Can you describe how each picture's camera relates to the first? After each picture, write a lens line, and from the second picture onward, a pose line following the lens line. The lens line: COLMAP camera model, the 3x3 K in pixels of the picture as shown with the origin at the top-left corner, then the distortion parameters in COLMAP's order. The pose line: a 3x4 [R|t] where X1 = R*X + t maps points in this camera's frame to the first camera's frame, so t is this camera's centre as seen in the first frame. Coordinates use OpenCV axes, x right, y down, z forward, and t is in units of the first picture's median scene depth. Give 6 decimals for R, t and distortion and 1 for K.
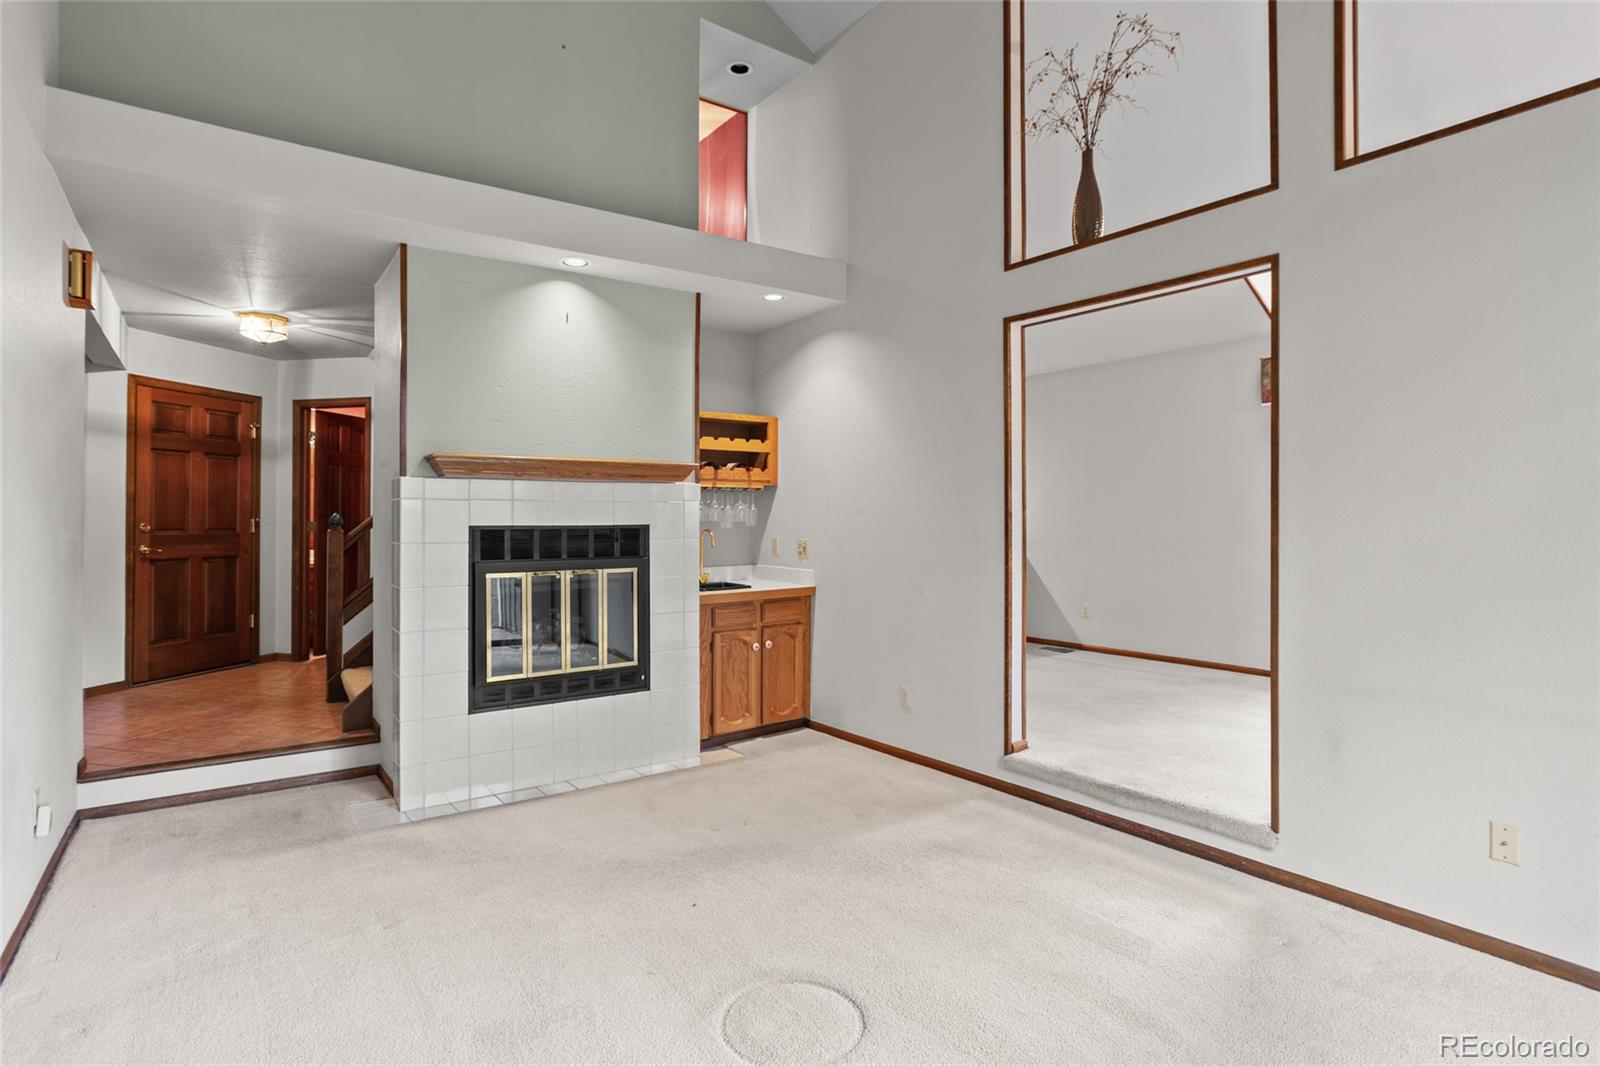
lens RADIAL K [[869.6, 0, 797.2], [0, 869.6, 514.1], [0, 0, 1]] dist [0.000846, 0.000604]
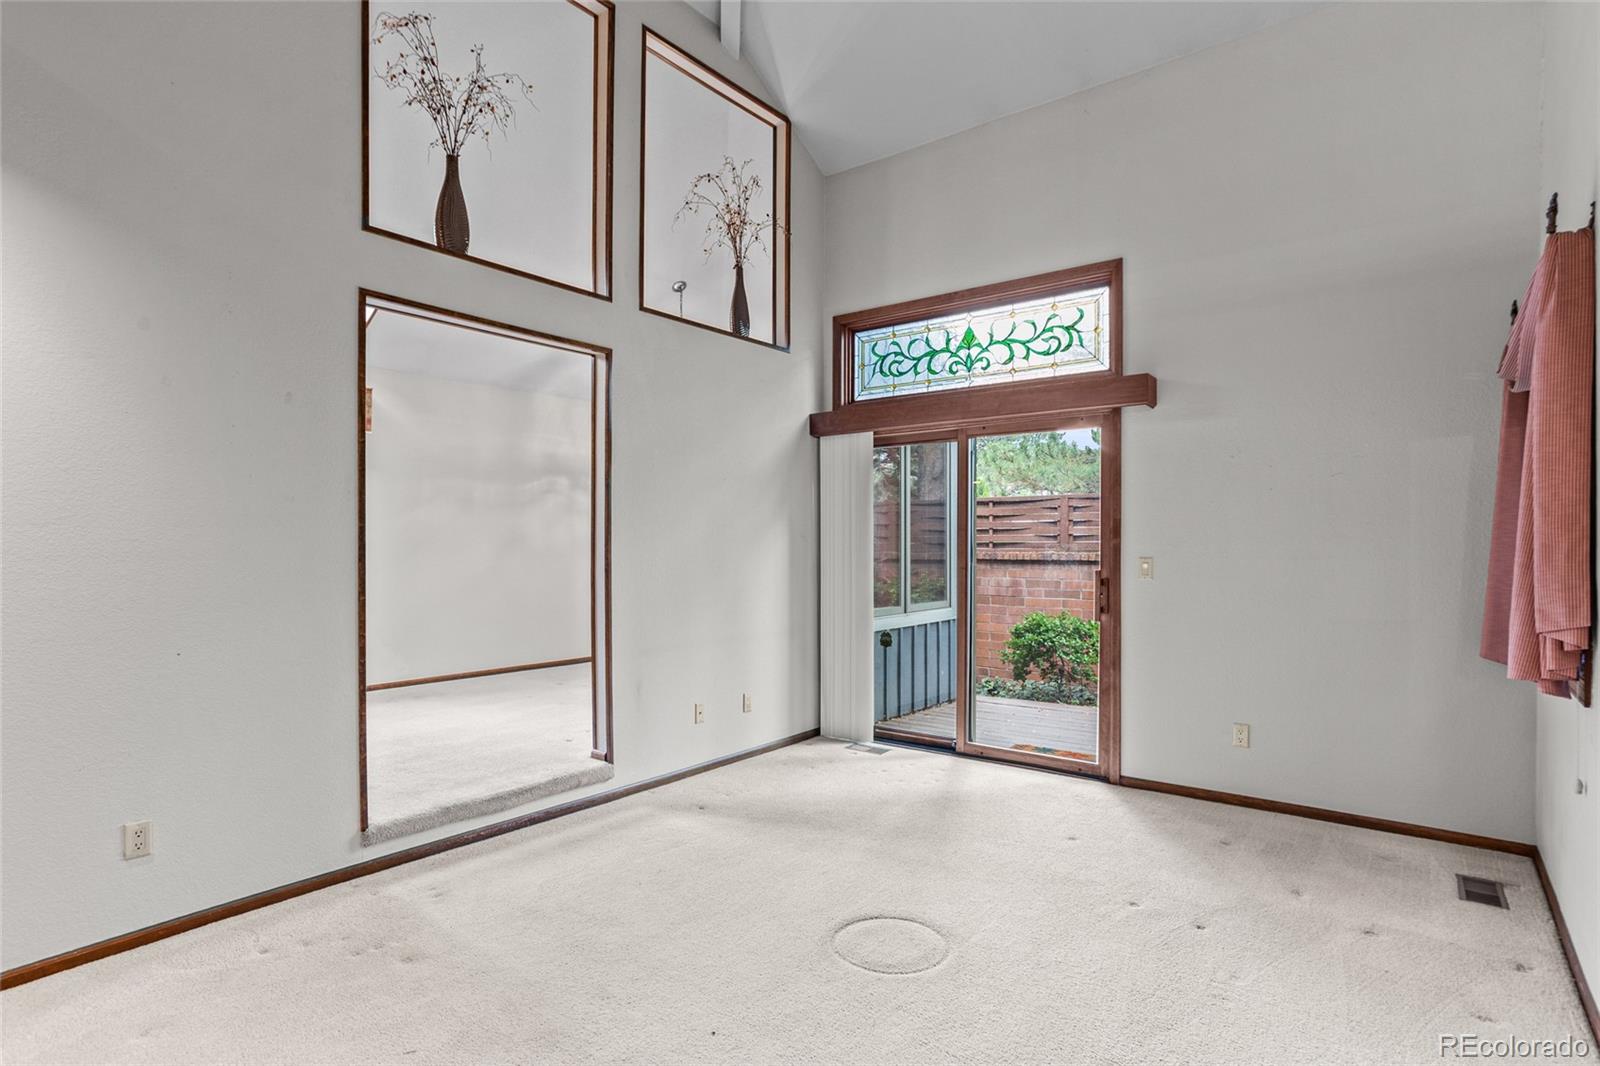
lens RADIAL K [[826.1, 0, 792.1], [0, 826.1, 550.2], [0, 0, 1]] dist [0.000911, 0.000465]
pose [[-0.282113, -0.004645, 0.959370, -0.690872], [-0.005378, 0.999980, 0.003260, 0.013877], [-0.959366, -0.004240, -0.282133, 0.946283]]
